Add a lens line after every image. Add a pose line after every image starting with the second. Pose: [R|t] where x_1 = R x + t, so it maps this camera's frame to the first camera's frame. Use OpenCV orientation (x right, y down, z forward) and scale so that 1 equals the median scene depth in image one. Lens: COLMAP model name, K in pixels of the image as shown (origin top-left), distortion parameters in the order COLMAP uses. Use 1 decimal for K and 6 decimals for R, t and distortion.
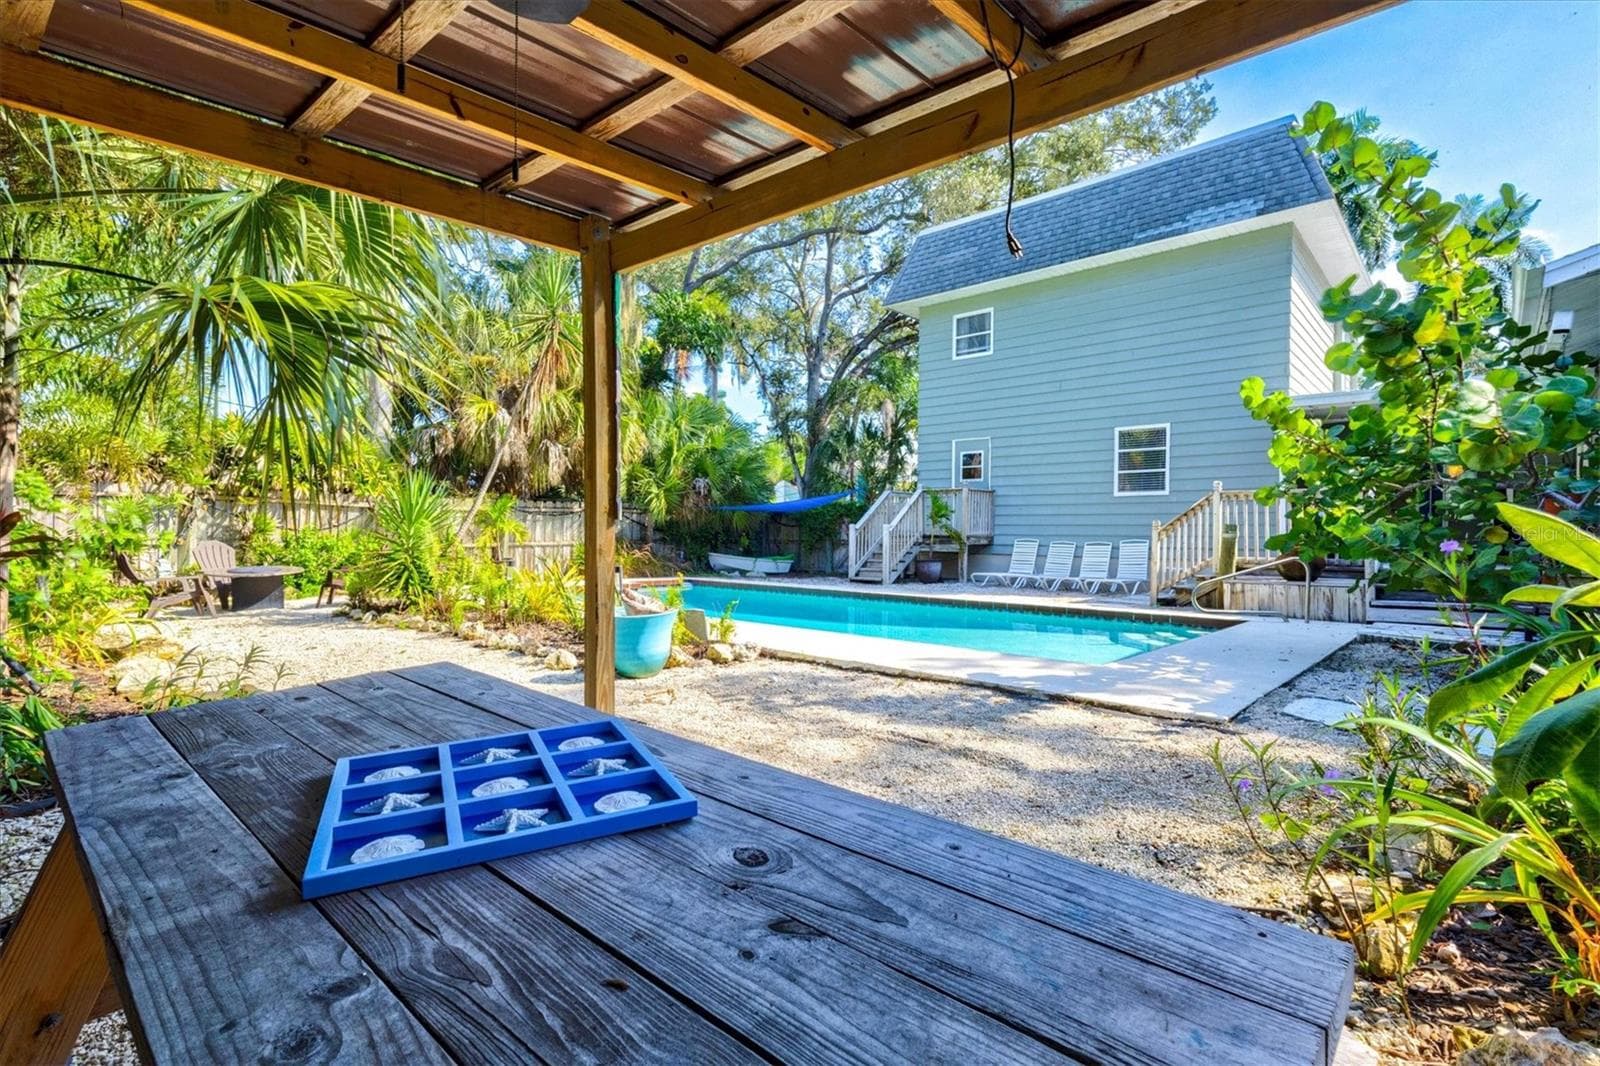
lens RADIAL K [[737.2, 0, 806.5], [0, 737.2, 534.9], [0, 0, 1]] dist [0.005311, -0.000697]
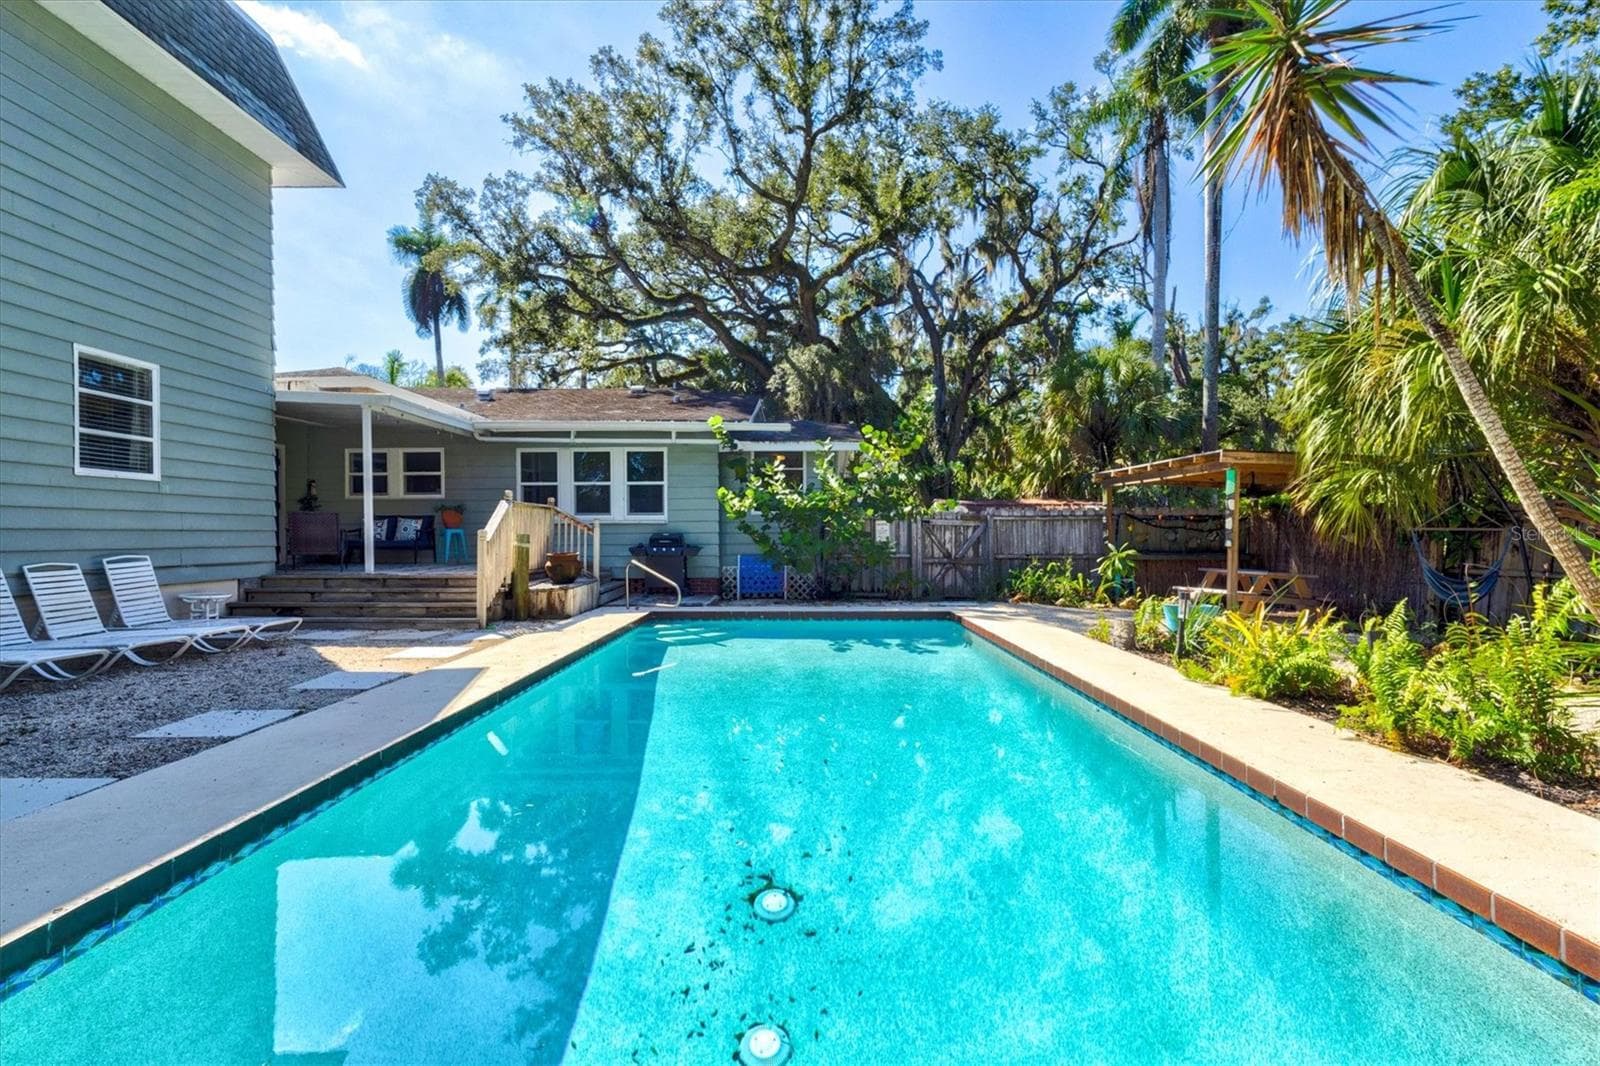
lens RADIAL K [[737.2, 0, 782.6], [0, 737.2, 533.7], [0, 0, 1]] dist [0.005311, -0.000697]
pose [[-0.652605, -0.009642, 0.757637, -0.307529], [-0.004744, 0.999951, 0.008640, -0.016748], [-0.757683, 0.002044, -0.652619, 0.942161]]
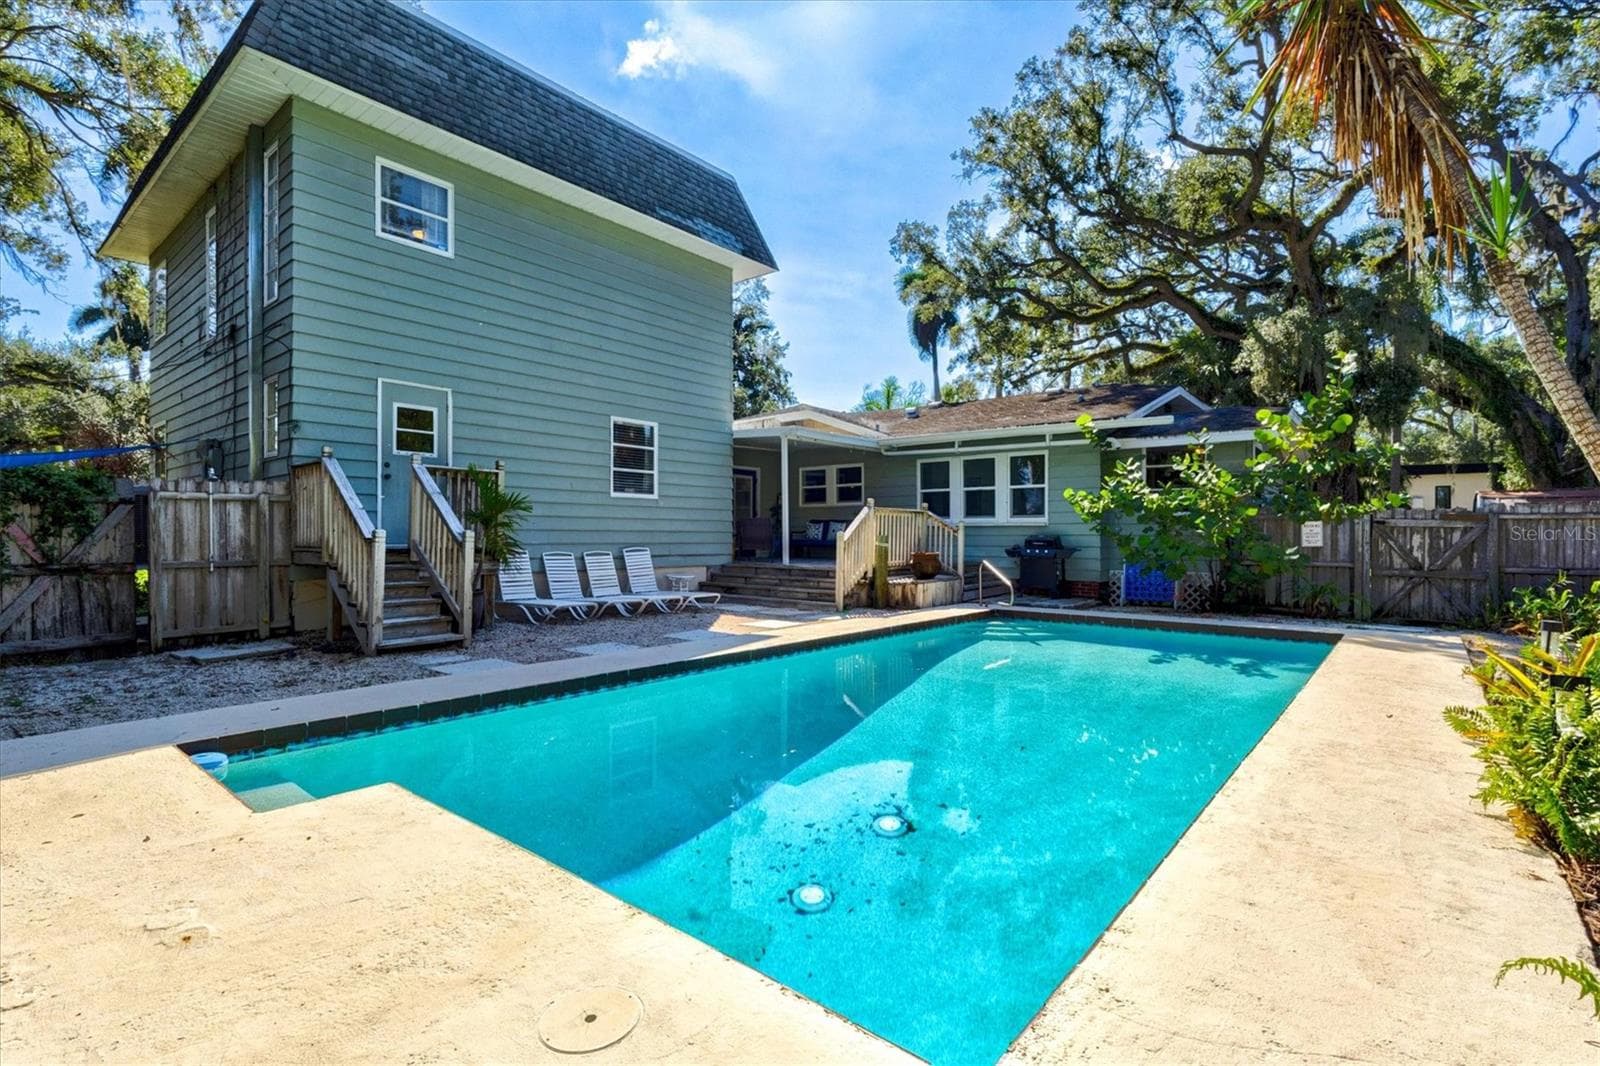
lens RADIAL K [[737.2, 0, 796.1], [0, 737.2, 541.1], [0, 0, 1]] dist [0.005311, -0.000697]
pose [[-0.036378, -0.019549, 0.999147, -0.436730], [-0.003366, 0.999805, 0.019440, -0.018234], [-0.999332, -0.002656, -0.036437, 0.799091]]
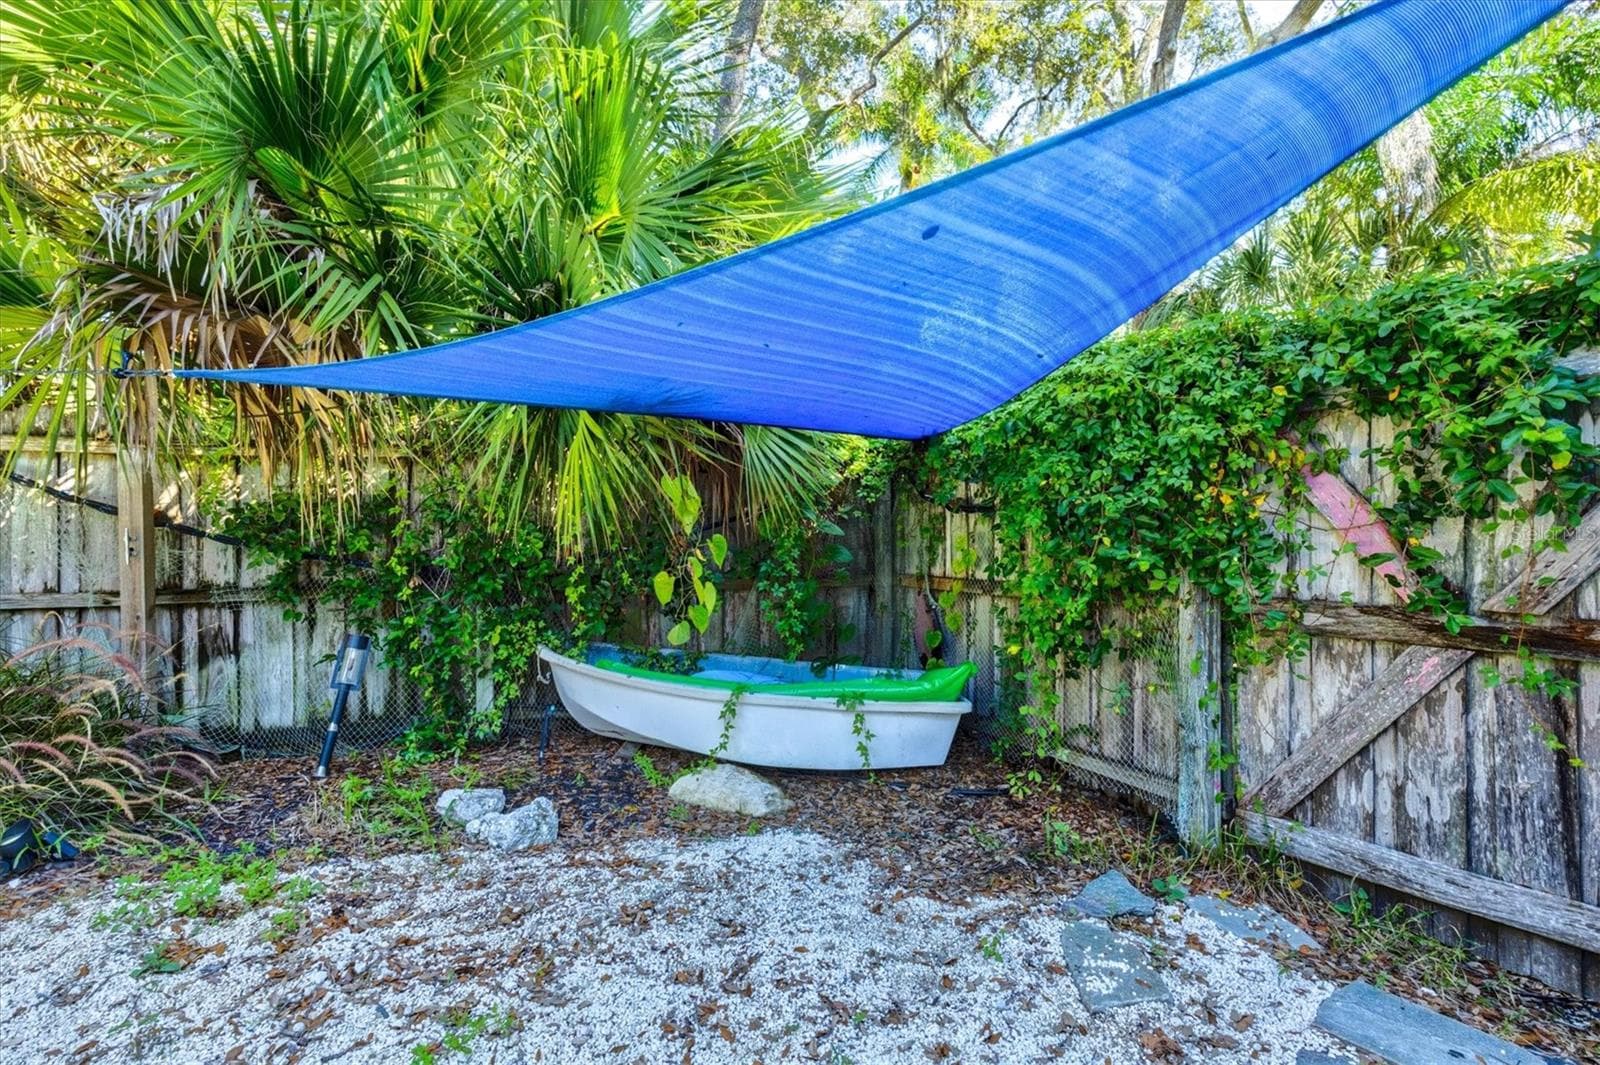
lens RADIAL K [[737.2, 0, 789.6], [0, 737.2, 539.4], [0, 0, 1]] dist [0.005311, -0.000697]
pose [[0.892400, -0.012020, -0.451085, 0.032631], [0.011800, 0.999925, -0.003301, -0.006185], [0.451091, -0.002377, 0.892475, 1.095229]]
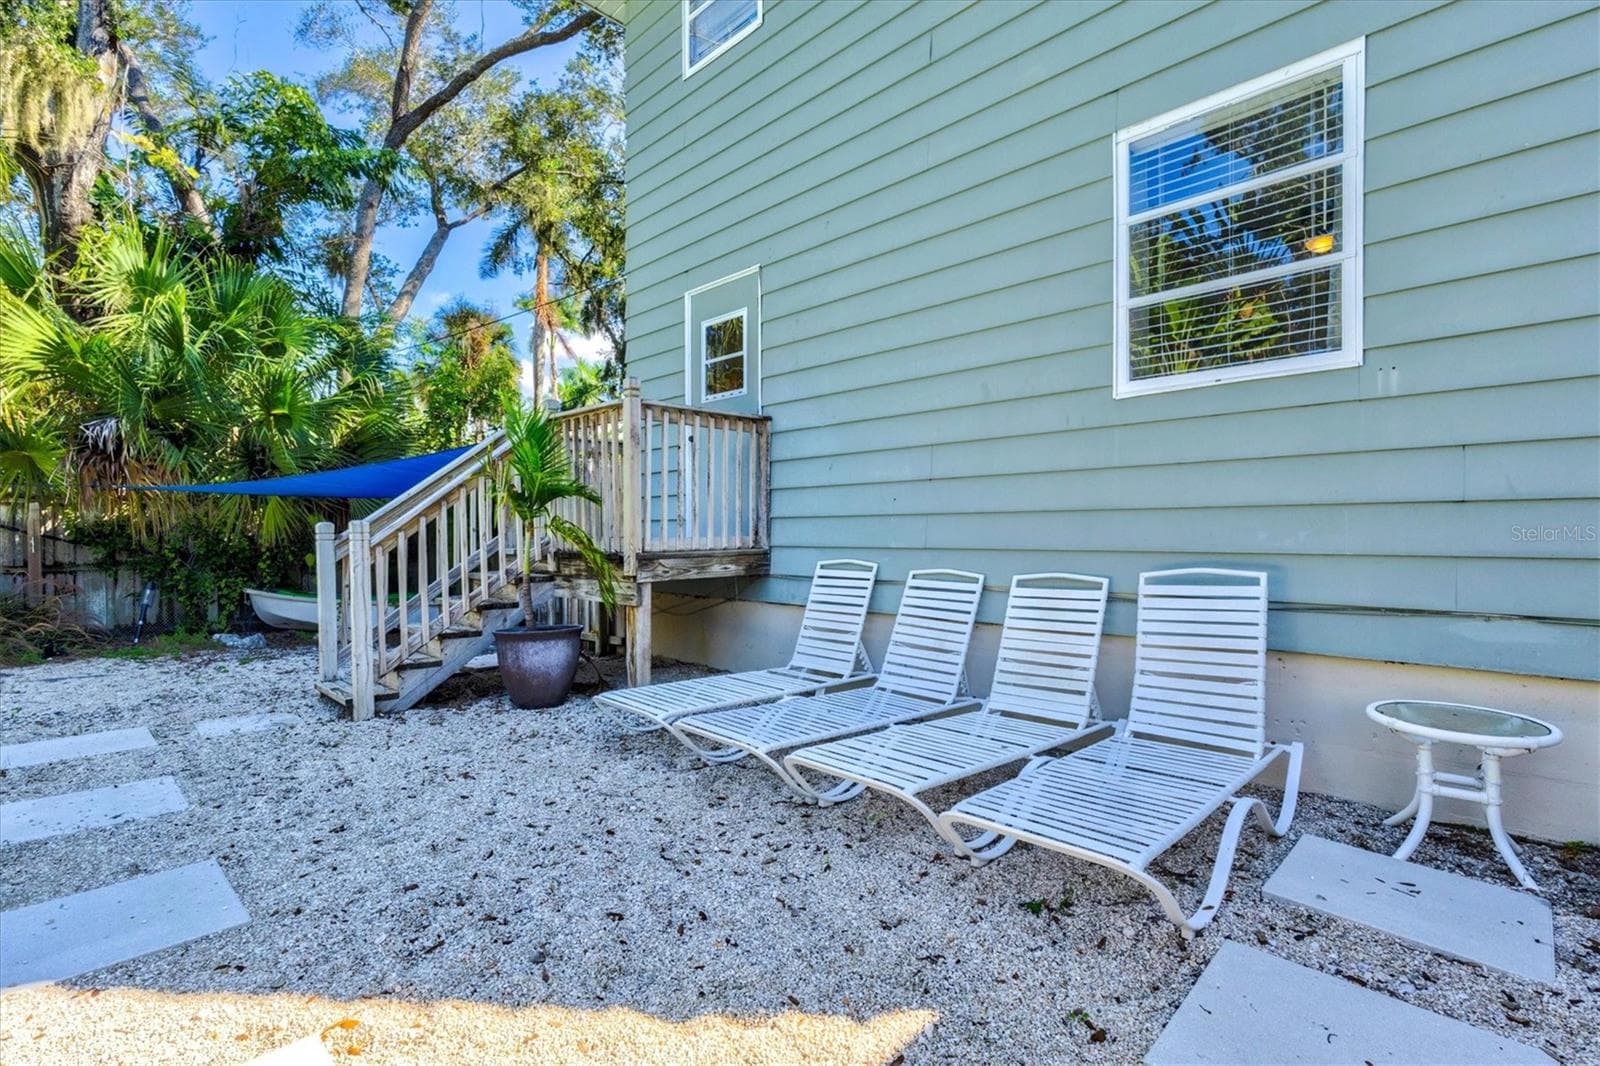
lens RADIAL K [[737.2, 0, 801.1], [0, 737.2, 536.1], [0, 0, 1]] dist [0.005311, -0.000697]
pose [[0.998656, -0.015739, -0.049379, 0.310988], [0.015842, 0.999873, 0.001691, -0.005882], [0.049346, -0.002471, 0.998779, 0.717759]]
